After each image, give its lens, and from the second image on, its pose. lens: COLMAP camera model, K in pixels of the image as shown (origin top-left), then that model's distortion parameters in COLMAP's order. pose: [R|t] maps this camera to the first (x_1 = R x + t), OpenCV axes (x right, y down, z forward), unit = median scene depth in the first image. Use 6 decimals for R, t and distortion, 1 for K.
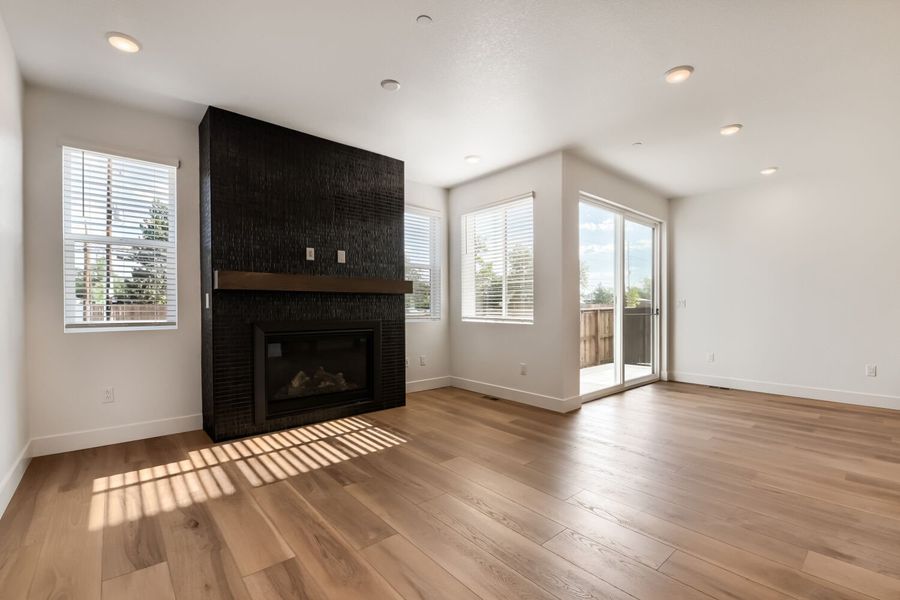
lens RADIAL K [[399.3, 0, 449.5], [0, 399.3, 305.4], [0, 0, 1]] dist [-0.001166, -0.000249]
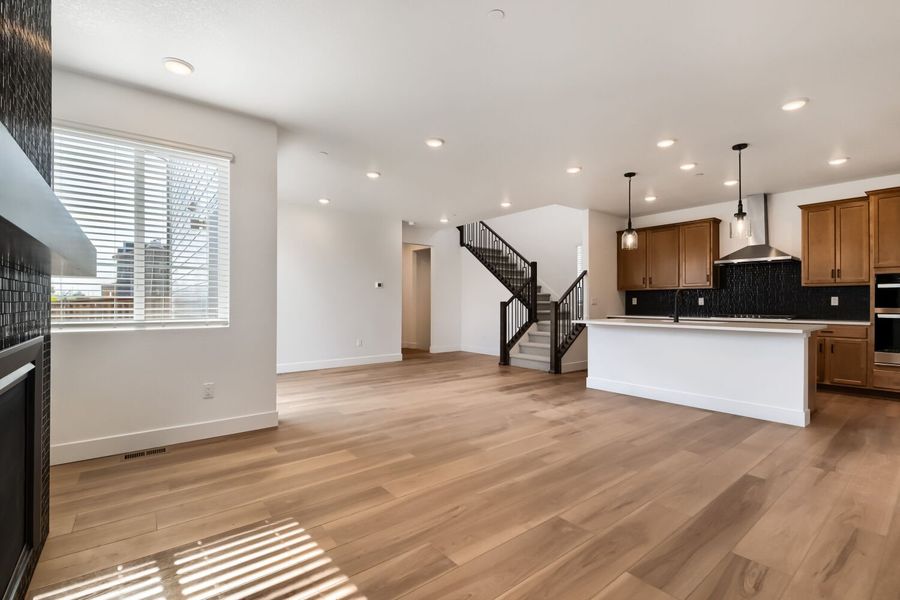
lens RADIAL K [[399.3, 0, 449.5], [0, 399.3, 305.4], [0, 0, 1]] dist [-0.001166, -0.000249]
pose [[0.036420, -0.002511, 0.999333, -0.739467], [-0.003046, 0.999992, 0.002623, 0.003176], [-0.999332, -0.003140, 0.036412, 0.766805]]
